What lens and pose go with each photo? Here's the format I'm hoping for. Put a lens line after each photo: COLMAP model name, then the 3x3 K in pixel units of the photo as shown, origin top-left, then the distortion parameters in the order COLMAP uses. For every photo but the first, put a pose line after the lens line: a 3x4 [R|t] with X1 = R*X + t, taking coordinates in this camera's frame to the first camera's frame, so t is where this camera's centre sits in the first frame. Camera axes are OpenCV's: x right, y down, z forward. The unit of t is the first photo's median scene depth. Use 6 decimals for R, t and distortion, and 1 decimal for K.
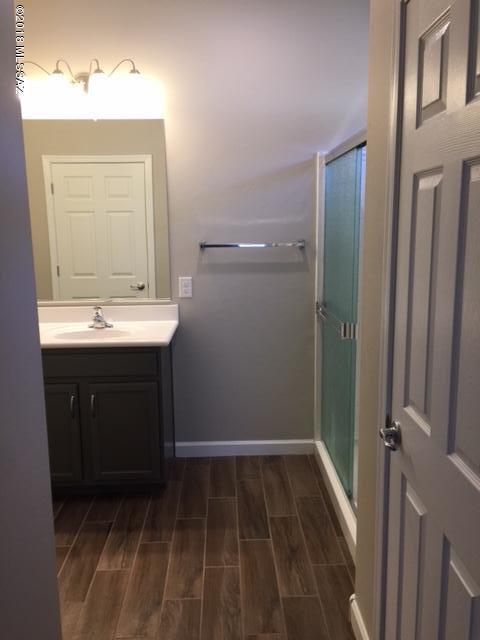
lens RADIAL K [[542.9, 0, 239.7], [0, 542.9, 319.6], [0, 0, 1]] dist [0.053236, -0.023334]
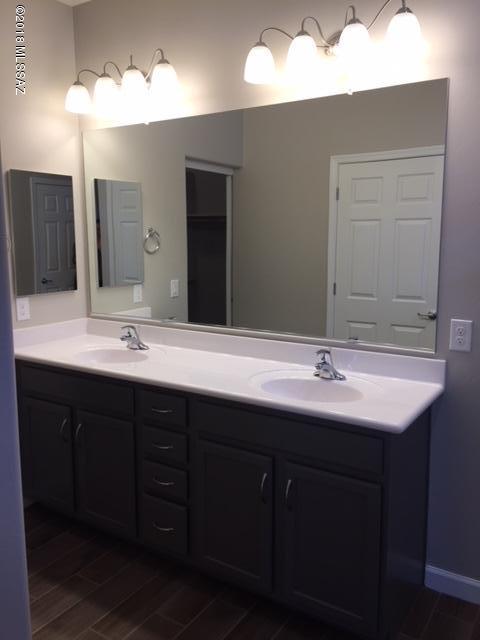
lens RADIAL K [[542.9, 0, 243.6], [0, 542.9, 311.4], [0, 0, 1]] dist [0.053236, -0.023334]
pose [[0.823235, 0.090880, -0.560379, 0.049298], [-0.106422, 0.994309, 0.004911, -0.063066], [0.557636, 0.055594, 0.828222, 0.317039]]
